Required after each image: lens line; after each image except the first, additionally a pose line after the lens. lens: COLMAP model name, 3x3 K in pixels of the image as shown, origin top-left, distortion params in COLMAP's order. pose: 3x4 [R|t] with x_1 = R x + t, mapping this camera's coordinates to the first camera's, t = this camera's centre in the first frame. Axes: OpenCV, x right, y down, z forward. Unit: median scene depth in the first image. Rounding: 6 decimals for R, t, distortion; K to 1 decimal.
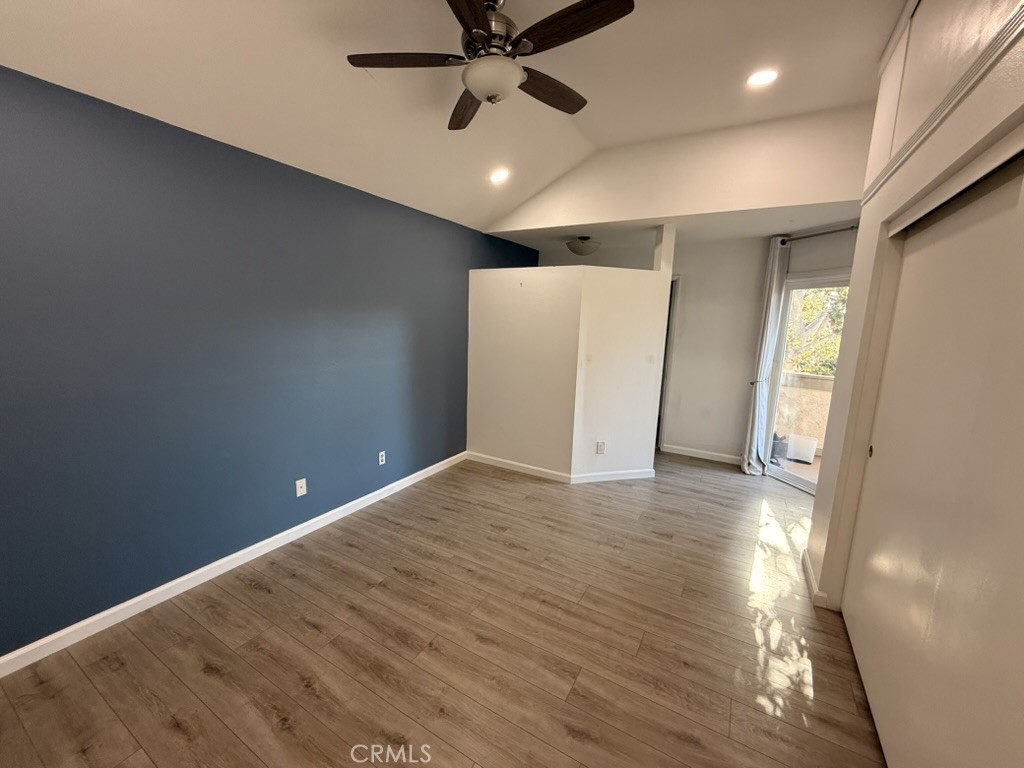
lens RADIAL K [[407.5, 0, 509.0], [0, 407.5, 385.4], [0, 0, 1]] dist [0.002005, -0.000186]
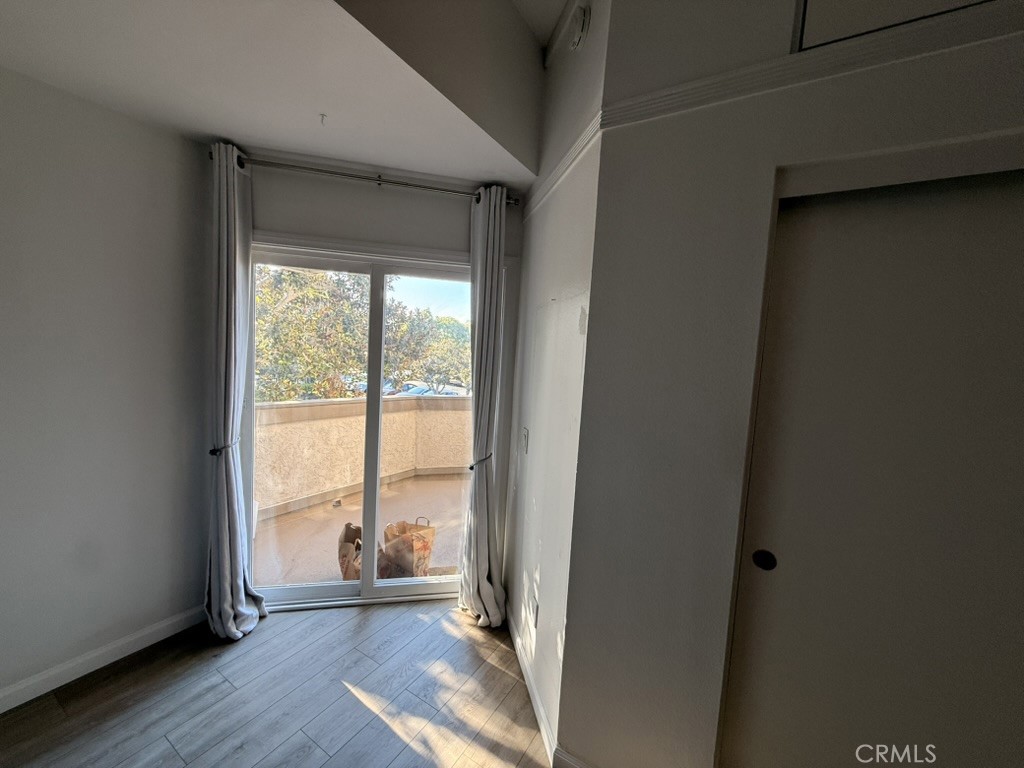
lens RADIAL K [[407.5, 0, 511.1], [0, 407.5, 387.3], [0, 0, 1]] dist [0.002005, -0.000186]
pose [[0.014837, -0.107104, 0.994137, 0.150329], [0.100420, 0.989379, 0.105093, -0.095969], [-0.994834, 0.098272, 0.025435, 0.664311]]
